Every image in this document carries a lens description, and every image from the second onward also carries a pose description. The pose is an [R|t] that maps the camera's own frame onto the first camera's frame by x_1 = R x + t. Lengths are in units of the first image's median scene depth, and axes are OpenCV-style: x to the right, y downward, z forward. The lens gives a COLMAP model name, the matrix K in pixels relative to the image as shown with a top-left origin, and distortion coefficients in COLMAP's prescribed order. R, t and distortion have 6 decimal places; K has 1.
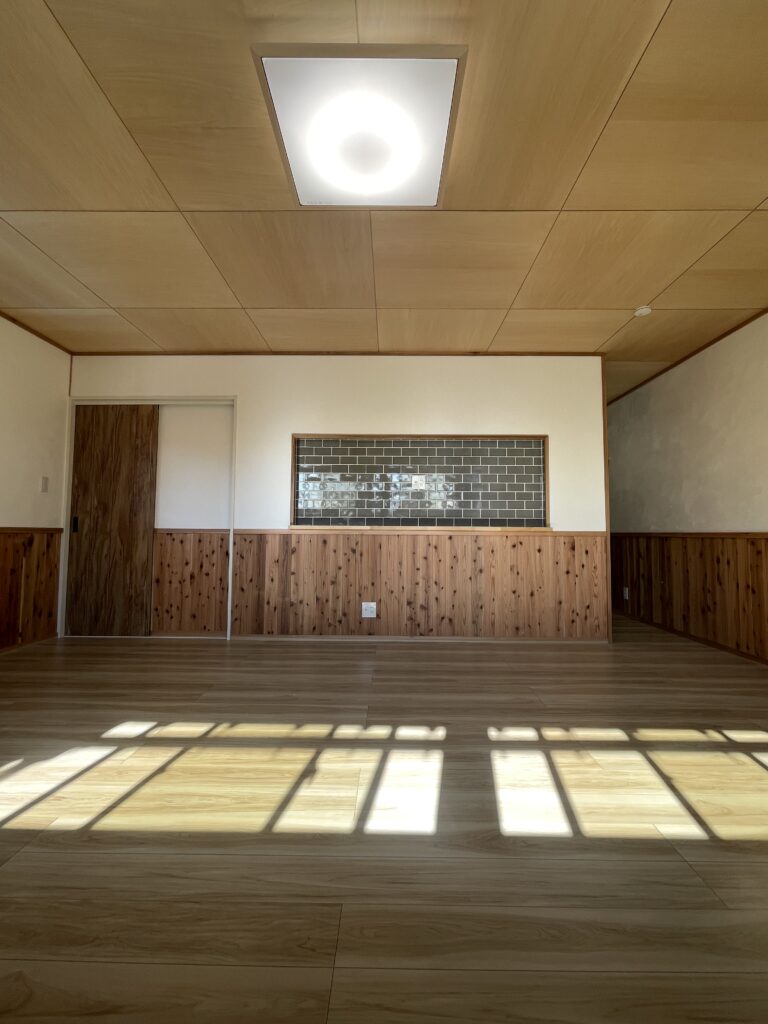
lens RADIAL K [[438.4, 0, 384.0], [0, 438.4, 512.0], [0, 0, 1]] dist [-0.003193, -0.000640]
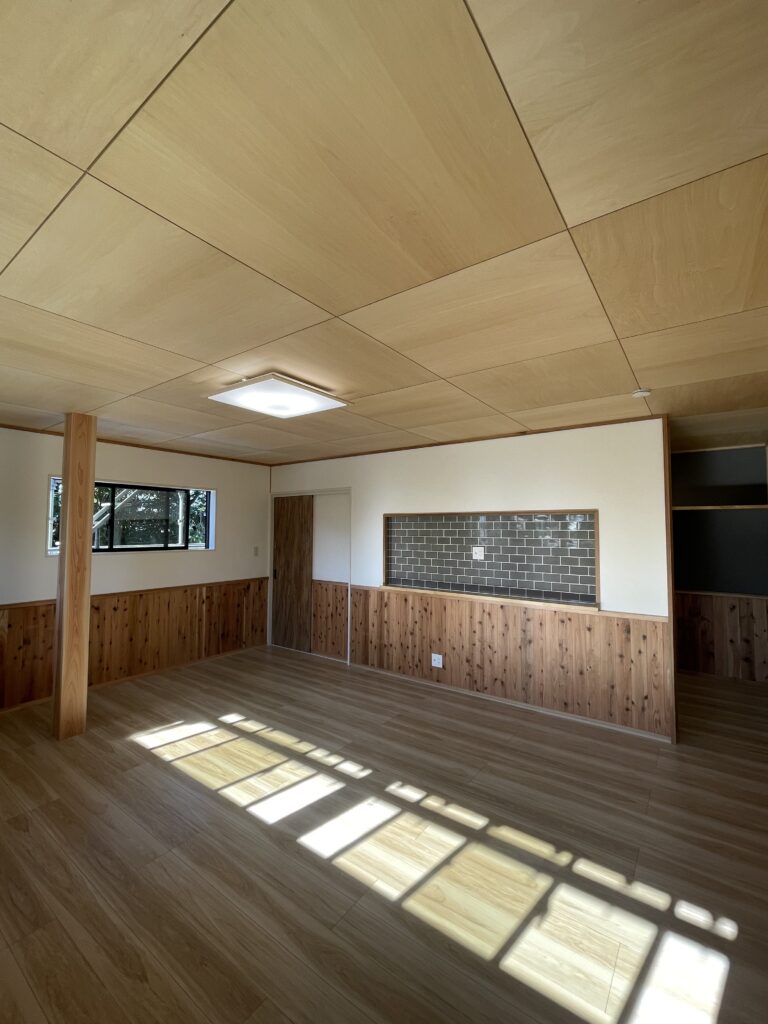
lens RADIAL K [[438.4, 0, 384.0], [0, 438.4, 512.0], [0, 0, 1]] dist [-0.003193, -0.000640]
pose [[0.814182, -0.027998, -0.579934, 0.555464], [0.030391, 0.999522, -0.005589, -0.181042], [0.579814, -0.013074, 0.814644, -0.056263]]
